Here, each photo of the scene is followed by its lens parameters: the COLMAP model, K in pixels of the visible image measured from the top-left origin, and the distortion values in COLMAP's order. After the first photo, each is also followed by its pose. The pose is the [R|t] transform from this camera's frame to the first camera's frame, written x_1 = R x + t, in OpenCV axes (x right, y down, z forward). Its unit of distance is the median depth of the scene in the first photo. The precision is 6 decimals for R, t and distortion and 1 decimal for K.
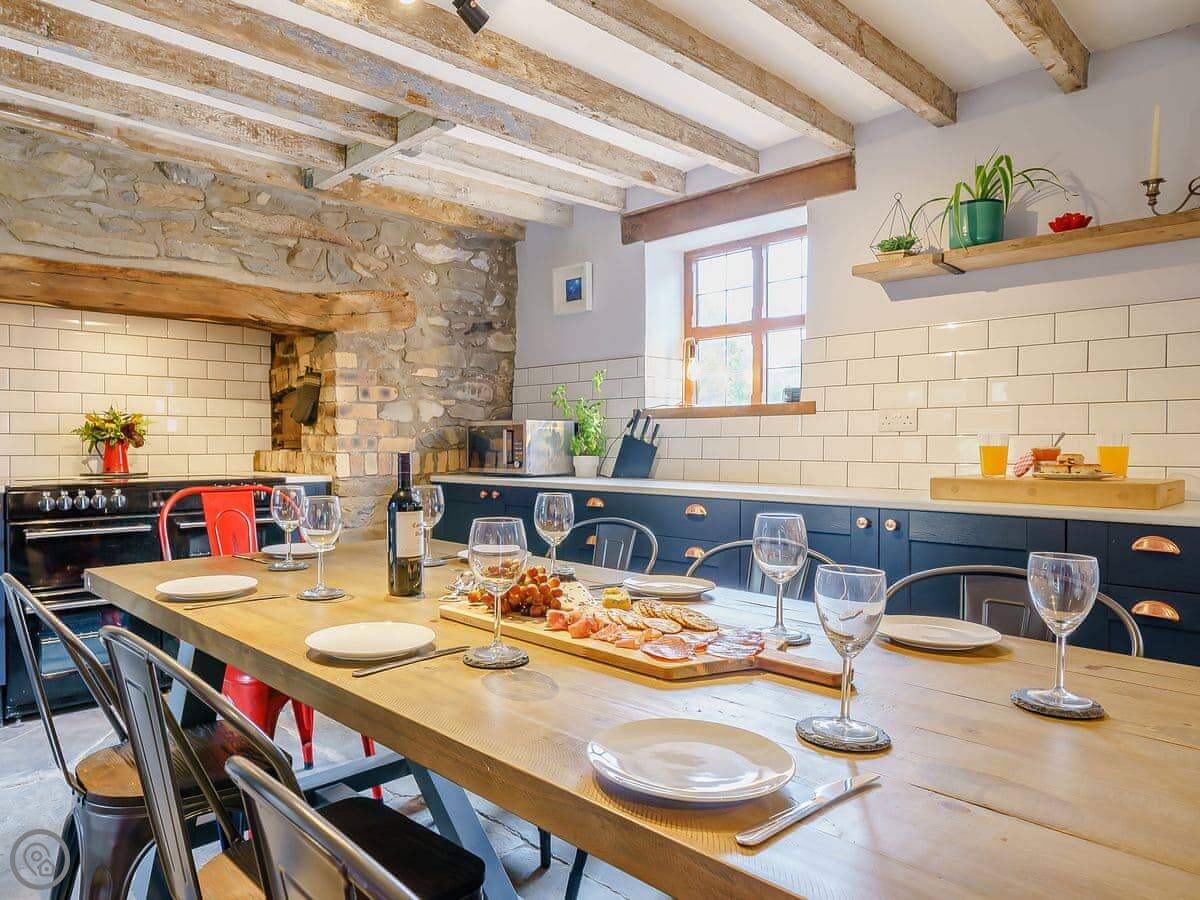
lens RADIAL K [[795.9, 0, 543.6], [0, 795.9, 456.1], [0, 0, 1]] dist [0.005276, -0.001090]
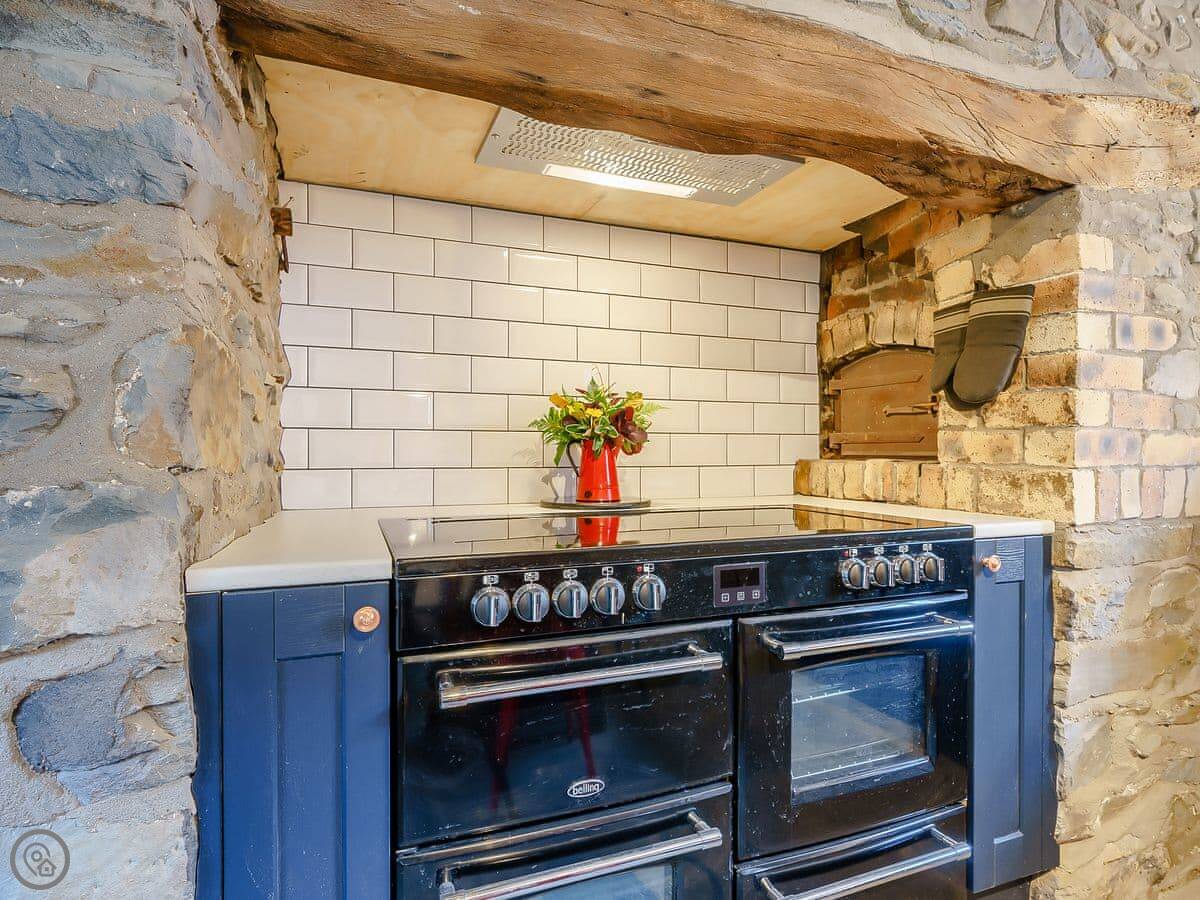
lens RADIAL K [[688.6, 0, 633.8], [0, 688.6, 456.1], [0, 0, 1]] dist [-0.000014, -0.000143]
pose [[0.940676, 0.004227, -0.339280, -0.354959], [-0.006719, 0.999958, -0.006169, -0.006793], [0.339239, 0.008083, 0.940665, 0.565879]]
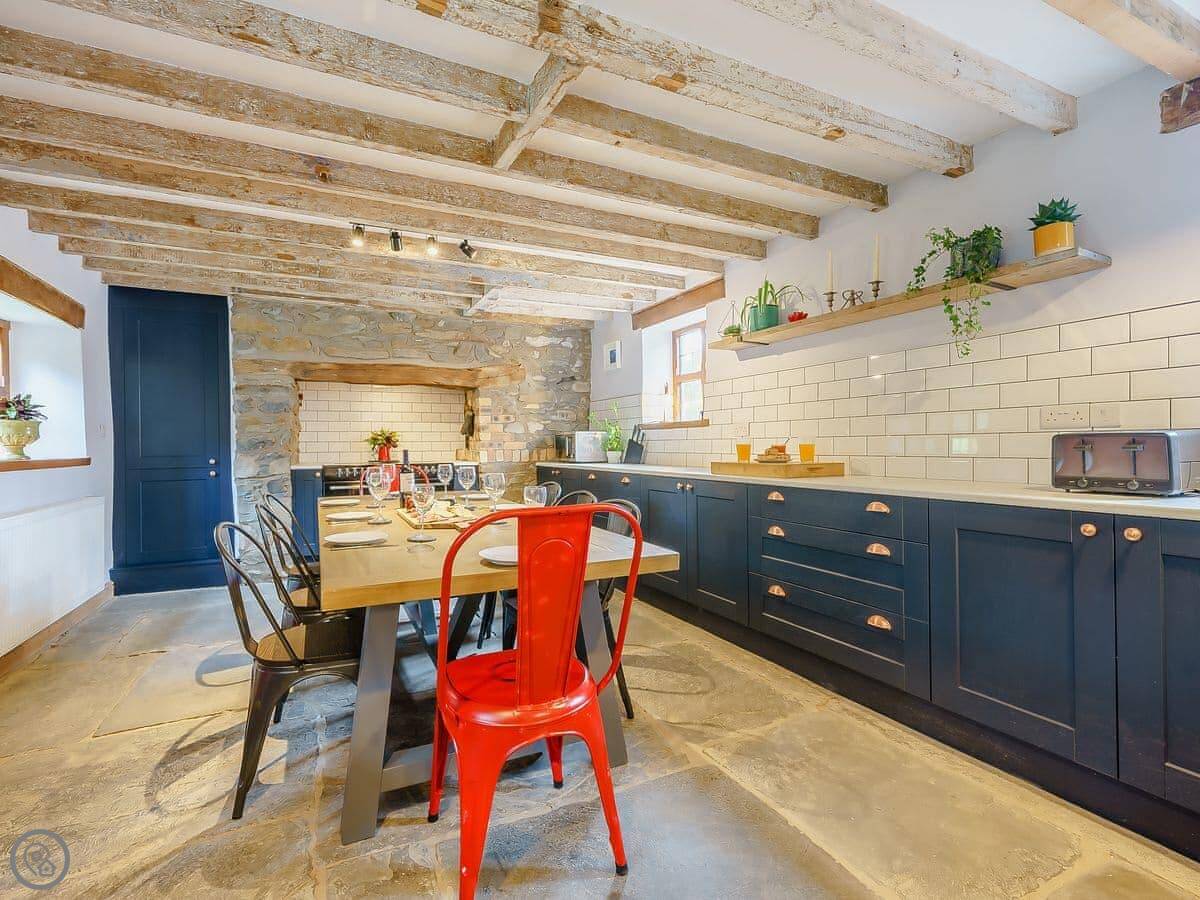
lens RADIAL K [[549.1, 0, 569.7], [0, 549.1, 442.9], [0, 0, 1]] dist [0.002016, -0.000387]
pose [[0.950647, -0.008622, -0.310154, 0.355930], [0.003089, 0.999827, -0.018327, 0.003451], [0.310259, 0.016464, 0.950510, -0.194495]]
